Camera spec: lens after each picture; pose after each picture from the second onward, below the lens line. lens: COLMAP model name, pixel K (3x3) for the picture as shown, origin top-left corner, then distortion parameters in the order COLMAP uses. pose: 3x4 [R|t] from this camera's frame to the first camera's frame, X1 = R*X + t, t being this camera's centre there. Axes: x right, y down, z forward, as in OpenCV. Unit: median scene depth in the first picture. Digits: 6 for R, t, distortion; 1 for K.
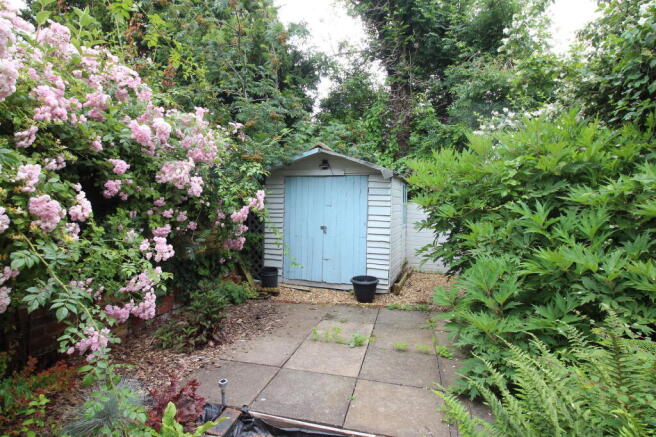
lens RADIAL K [[312.5, 0, 328.0], [0, 312.5, 218.5], [0, 0, 1]] dist [-0.063889, -0.000056]
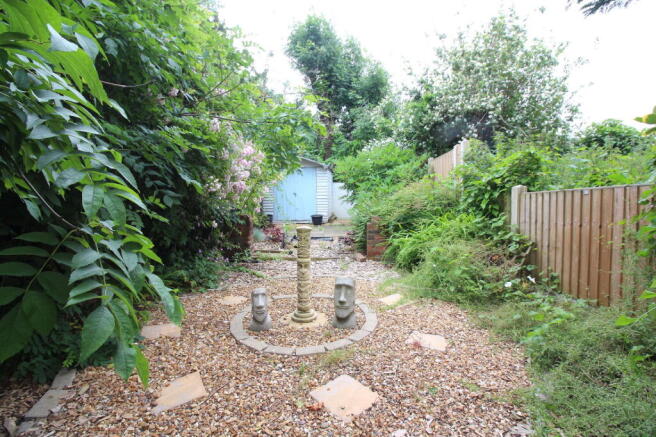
lens RADIAL K [[312.1, 0, 328.0], [0, 312.1, 218.5], [0, 0, 1]] dist [-0.000617, -0.000073]
pose [[0.962404, -0.042870, 0.268216, -0.364127], [0.039627, 0.999061, 0.017496, 0.167549], [-0.268714, -0.006210, 0.963200, -1.034134]]
